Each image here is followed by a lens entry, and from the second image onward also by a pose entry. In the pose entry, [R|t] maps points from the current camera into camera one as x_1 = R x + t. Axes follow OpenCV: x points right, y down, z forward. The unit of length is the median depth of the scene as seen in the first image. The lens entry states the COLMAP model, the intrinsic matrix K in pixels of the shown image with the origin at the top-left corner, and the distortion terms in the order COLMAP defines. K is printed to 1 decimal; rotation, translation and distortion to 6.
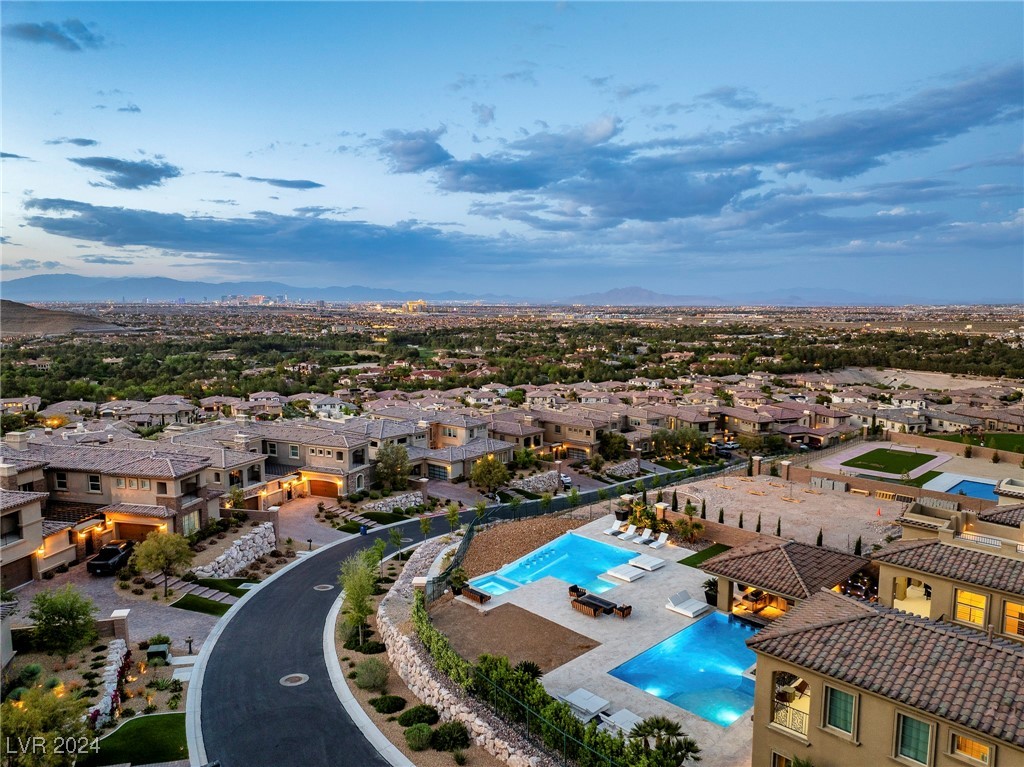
lens RADIAL K [[718.2, 0, 518.0], [0, 718.2, 382.2], [0, 0, 1]] dist [-0.032063, -0.008354]
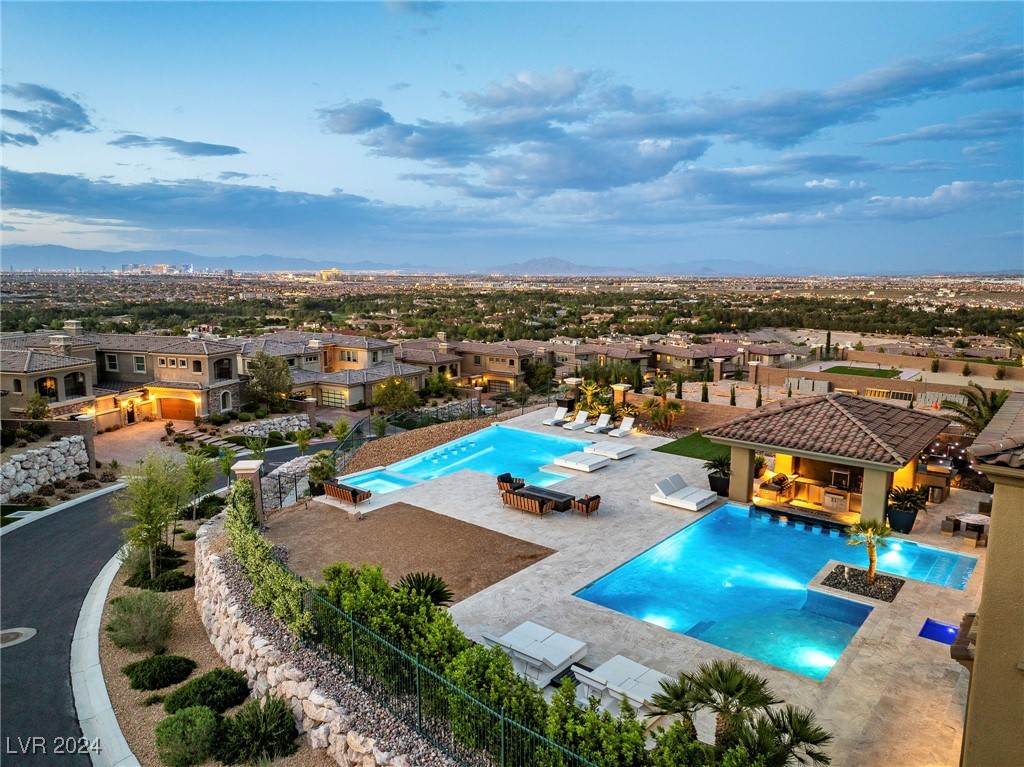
lens RADIAL K [[718.2, 0, 518.0], [0, 718.2, 382.2], [0, 0, 1]] dist [-0.032063, -0.008354]
pose [[0.993615, -0.012027, 0.112179, 0.002026], [0.007443, 0.999123, 0.041199, 0.018651], [-0.112576, -0.040101, 0.992834, 0.039305]]
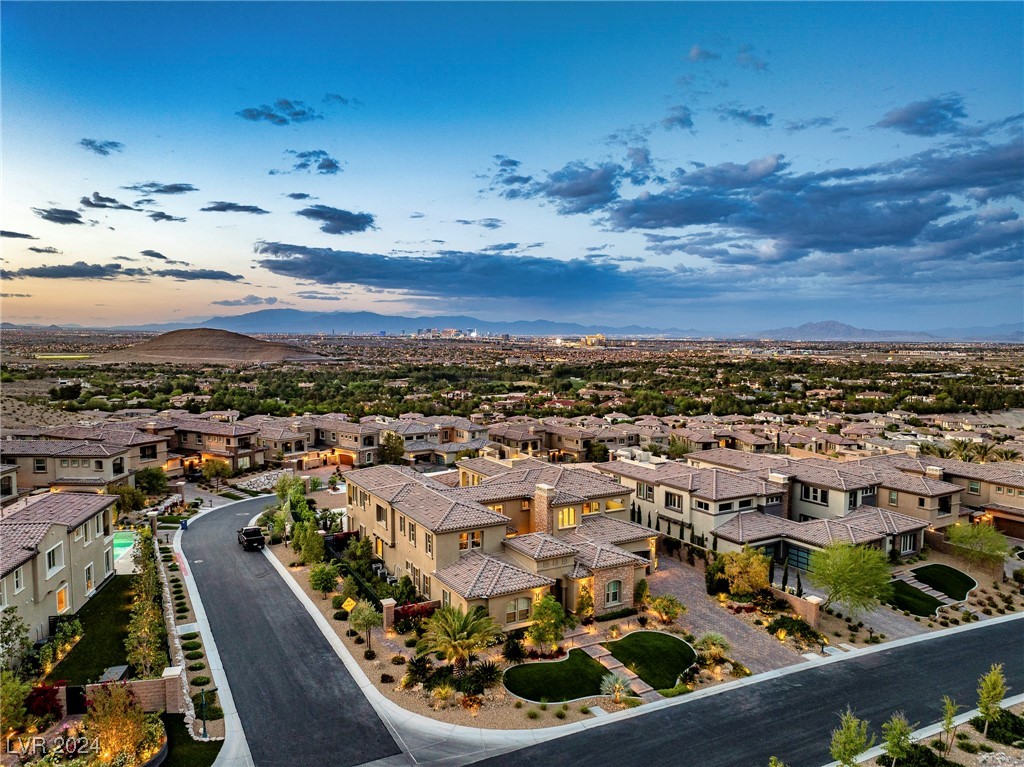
lens RADIAL K [[718.2, 0, 518.0], [0, 718.2, 382.2], [0, 0, 1]] dist [-0.032063, -0.008354]
pose [[0.968403, 0.020282, -0.248565, 0.099190], [-0.031923, 0.998570, -0.042889, 0.006975], [0.247339, 0.049468, 0.967665, -0.090135]]
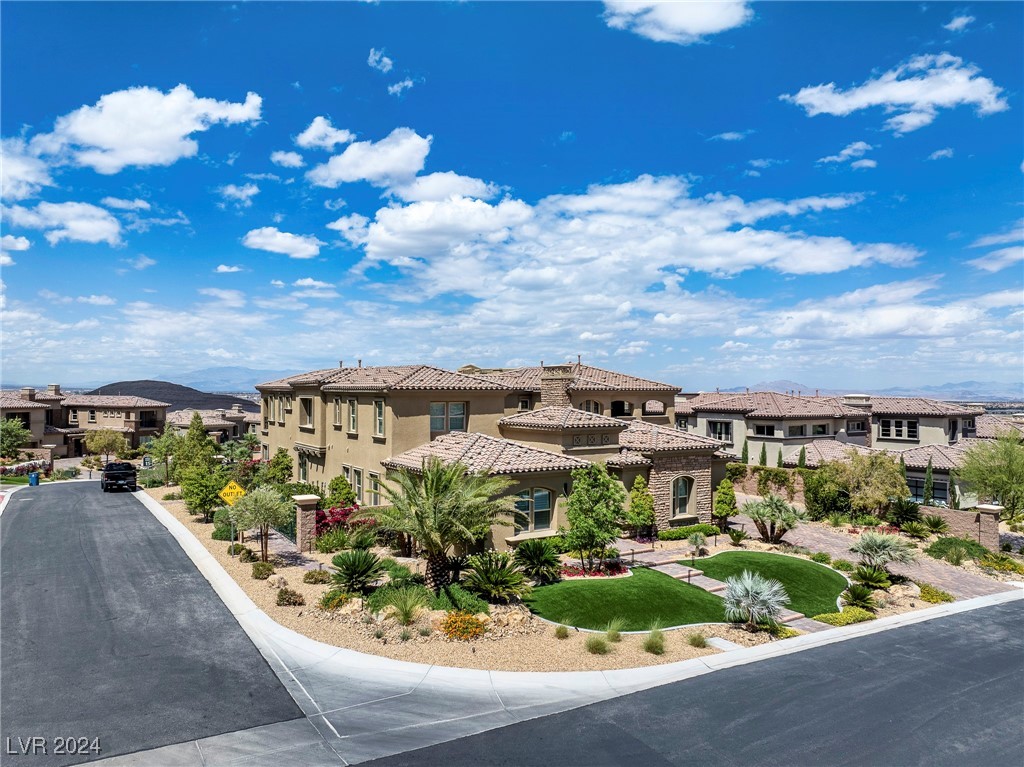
lens RADIAL K [[731.2, 0, 518.2], [0, 731.2, 371.2], [0, 0, 1]] dist [-0.044825, -0.005128]
pose [[0.981507, -0.000356, -0.191428, 0.083073], [-0.027017, 0.989732, -0.140361, 0.035161], [0.189513, 0.142937, 0.971419, -0.045166]]
